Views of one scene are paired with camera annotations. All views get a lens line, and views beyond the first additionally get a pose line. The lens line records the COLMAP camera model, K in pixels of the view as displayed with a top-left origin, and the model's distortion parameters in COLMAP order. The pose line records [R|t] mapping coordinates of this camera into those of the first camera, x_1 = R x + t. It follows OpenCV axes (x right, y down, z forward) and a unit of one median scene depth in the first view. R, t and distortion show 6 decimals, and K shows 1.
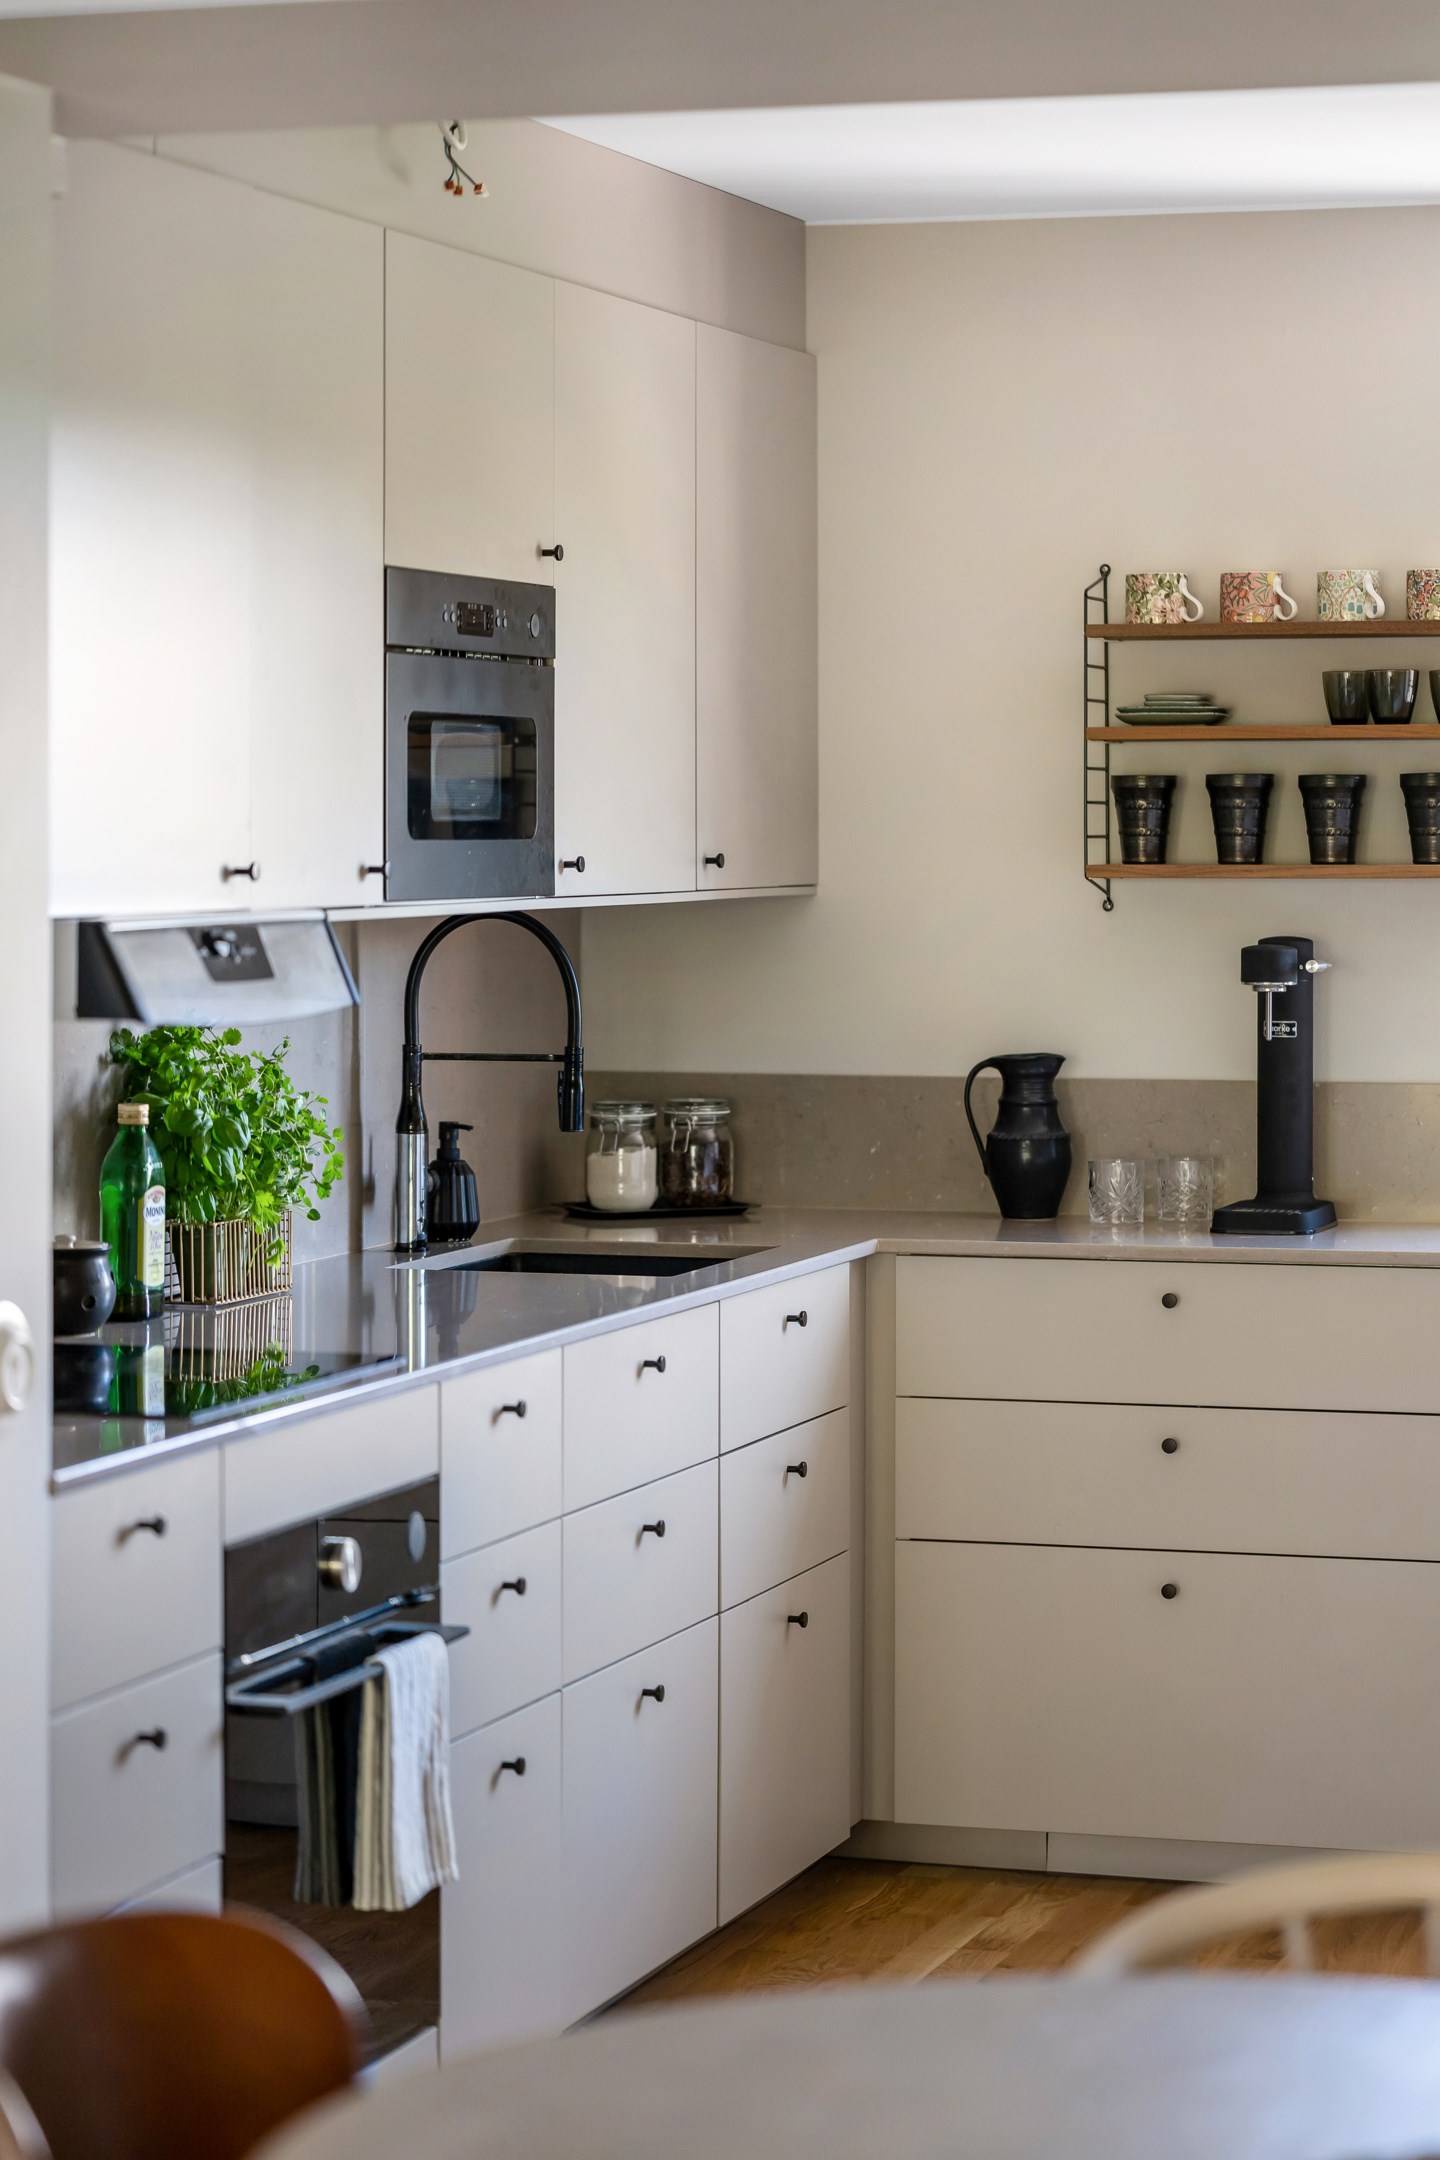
lens RADIAL K [[5257.5, 0, 720.0], [0, 5257.5, 847.5], [0, 0, 1]] dist [0.023571, 0.066275]
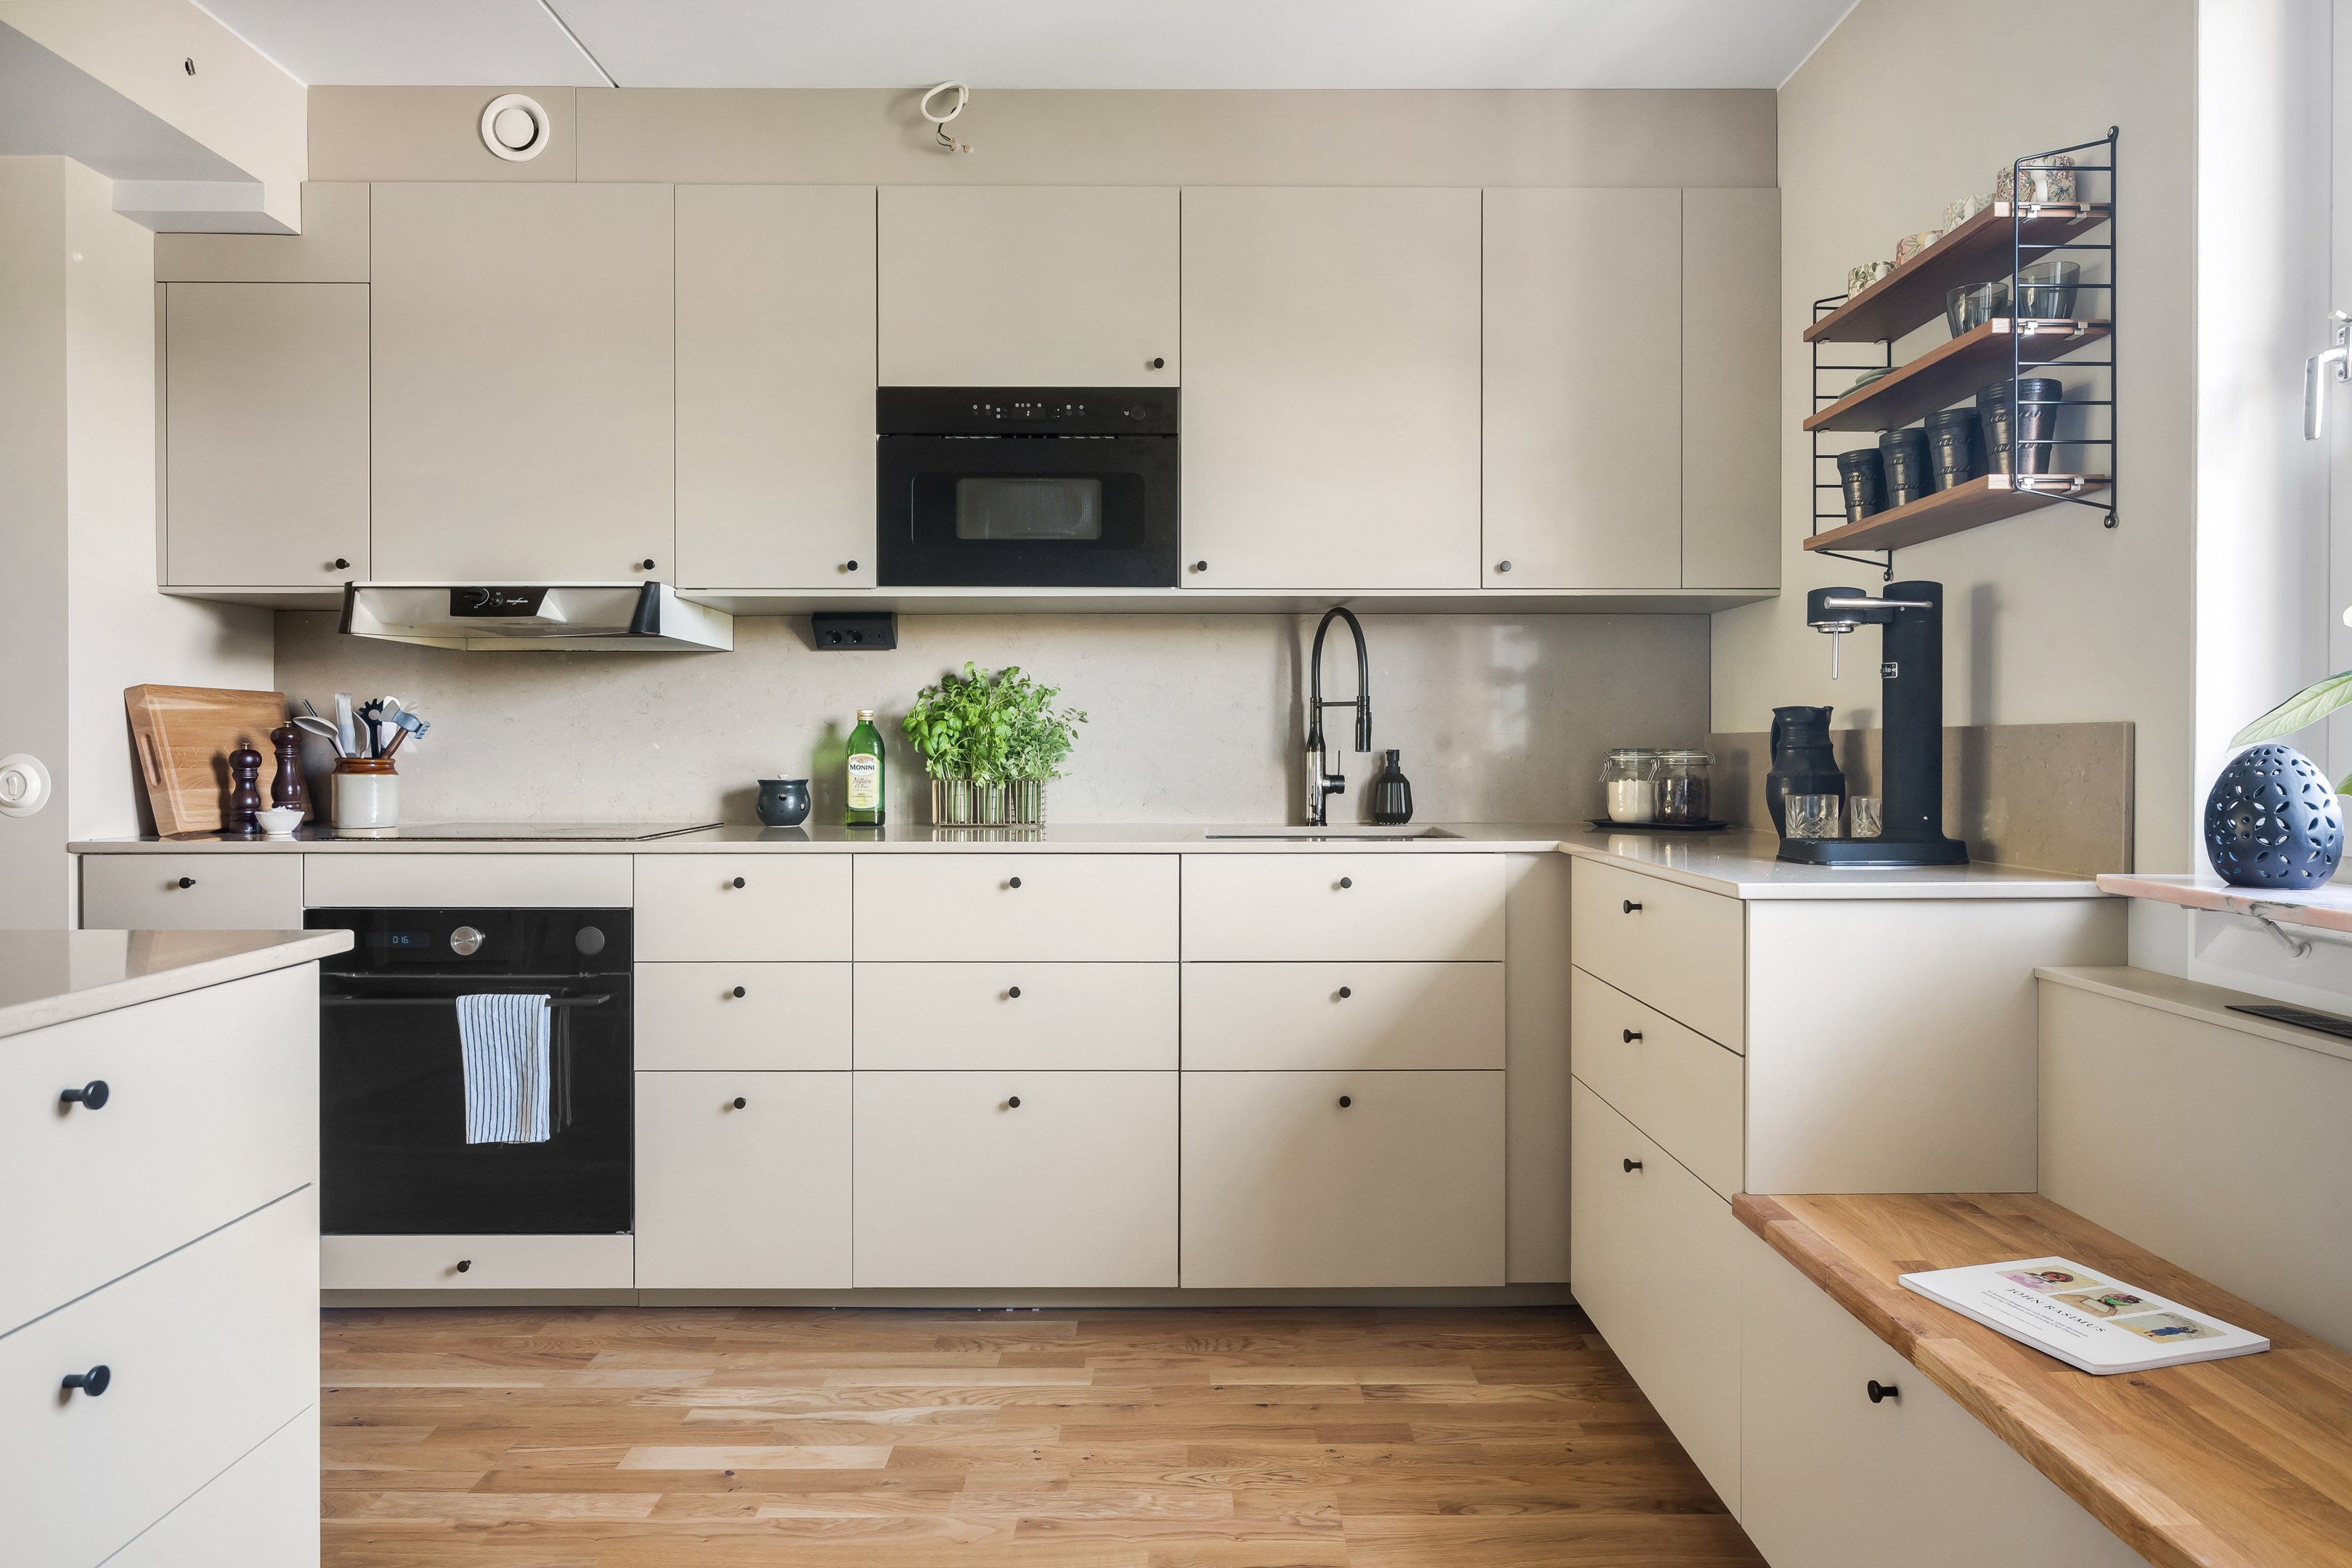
lens RADIAL K [[1457.1, 0, 1184.0], [0, 1457.1, 753.3], [0, 0, 1]] dist [0.003376, 0.000655]
pose [[0.303890, 0.004781, -0.952695, 0.348014], [-0.006024, 0.999977, 0.003097, 0.052404], [0.952688, 0.004798, 0.303912, 0.805095]]
